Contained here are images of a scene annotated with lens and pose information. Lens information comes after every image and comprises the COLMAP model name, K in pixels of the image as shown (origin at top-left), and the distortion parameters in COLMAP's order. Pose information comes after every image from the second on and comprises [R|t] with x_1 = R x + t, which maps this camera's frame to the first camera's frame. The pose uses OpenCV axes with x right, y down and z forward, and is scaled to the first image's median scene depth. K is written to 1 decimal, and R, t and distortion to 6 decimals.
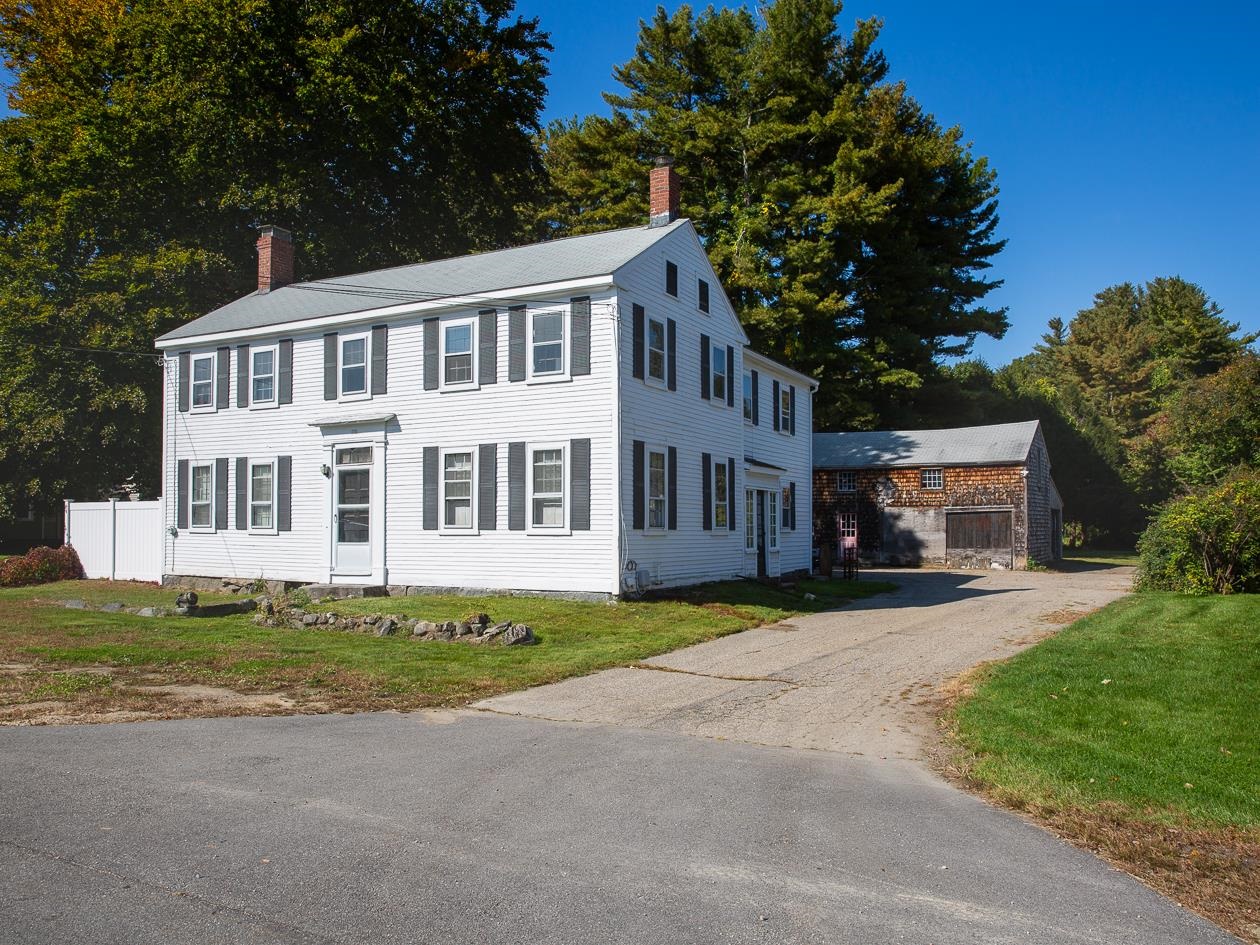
lens RADIAL K [[998.3, 0, 628.7], [0, 998.3, 482.5], [0, 0, 1]] dist [-0.130896, 0.123633]
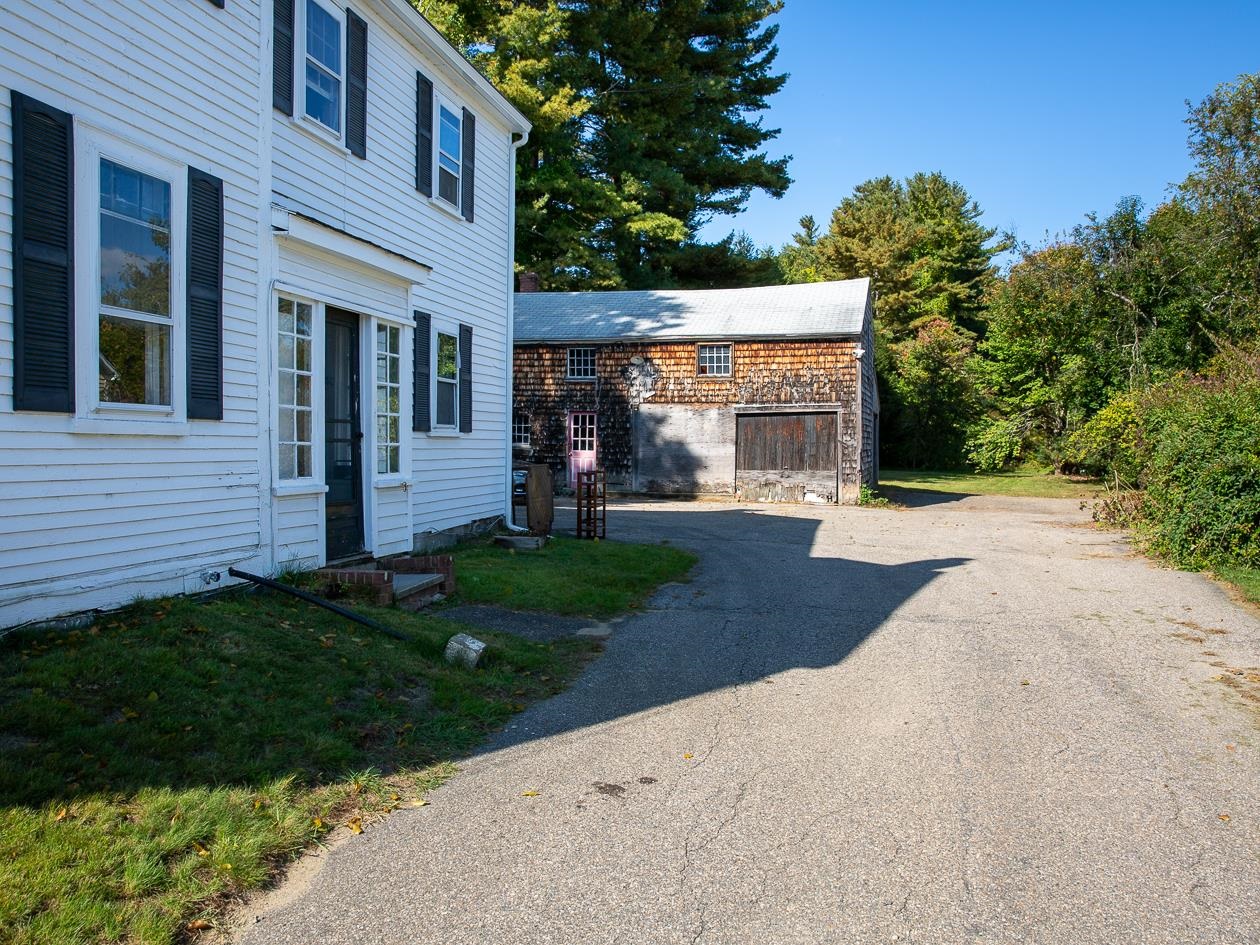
lens RADIAL K [[998.3, 0, 628.7], [0, 998.3, 482.5], [0, 0, 1]] dist [-0.130896, 0.123633]
pose [[0.964111, -0.005978, 0.265433, 0.076449], [-0.016367, 0.996507, 0.081892, 0.021068], [-0.264995, -0.083297, 0.960645, 0.359302]]
